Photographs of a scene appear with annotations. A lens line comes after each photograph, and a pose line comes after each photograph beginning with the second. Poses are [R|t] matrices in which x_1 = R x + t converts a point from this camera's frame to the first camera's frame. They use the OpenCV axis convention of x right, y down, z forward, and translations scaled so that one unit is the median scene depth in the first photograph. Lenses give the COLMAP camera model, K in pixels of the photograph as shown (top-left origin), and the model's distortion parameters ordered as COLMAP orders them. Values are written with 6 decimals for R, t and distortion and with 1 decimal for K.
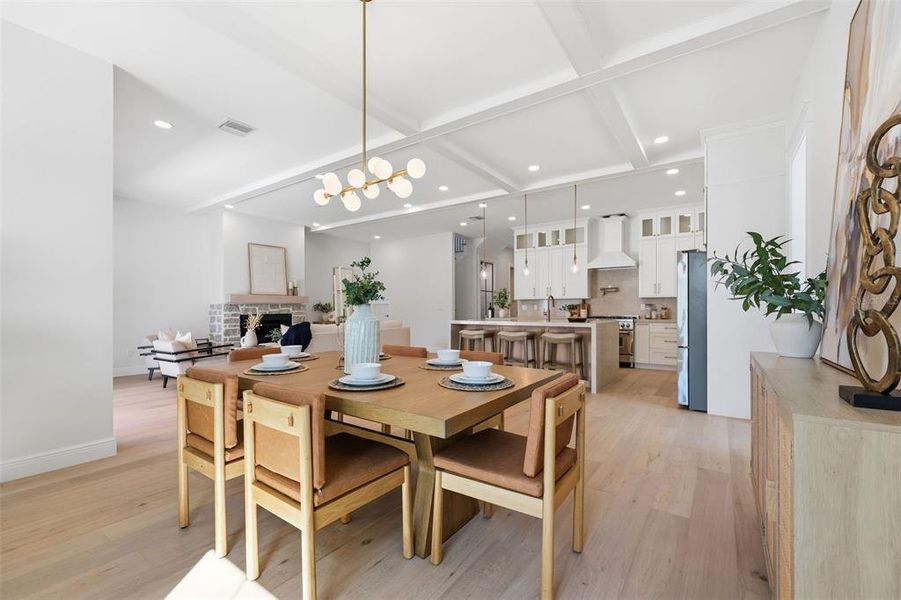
lens RADIAL K [[371.6, 0, 451.8], [0, 371.6, 303.3], [0, 0, 1]] dist [0.000714, 0.000423]
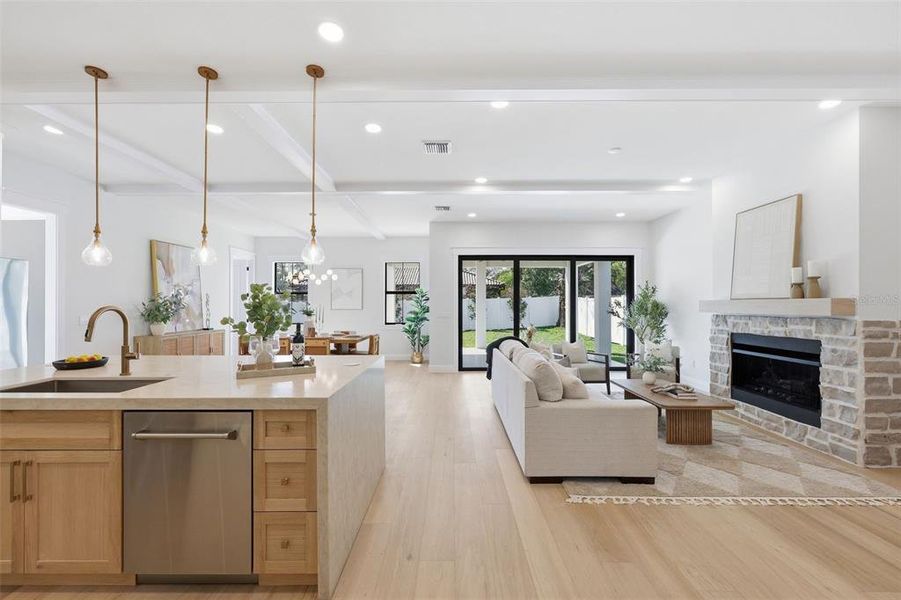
lens RADIAL K [[371.6, 0, 451.8], [0, 371.6, 303.3], [0, 0, 1]] dist [0.000714, 0.000423]
pose [[-0.822598, 0.001279, -0.568623, 0.162168], [0.009562, 0.999887, -0.011583, -0.014152], [0.568544, -0.014966, -0.822517, 1.132790]]
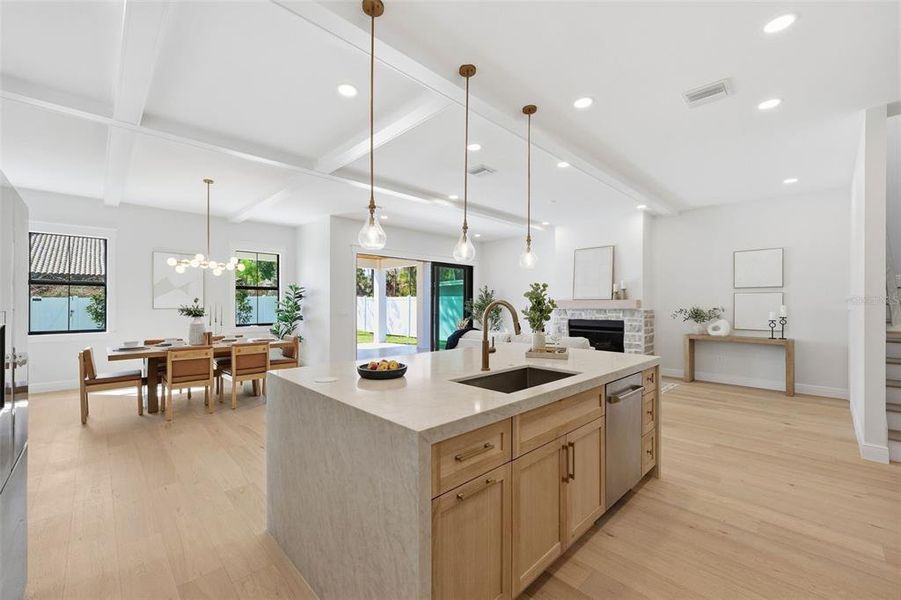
lens RADIAL K [[368.5, 0, 453.0], [0, 368.5, 304.0], [0, 0, 1]] dist [0.018314, 0.000110]
pose [[-0.180140, 0.002387, -0.983638, 0.486289], [0.011423, 0.999935, 0.000335, -0.015520], [0.983575, -0.011176, -0.180155, 0.782669]]
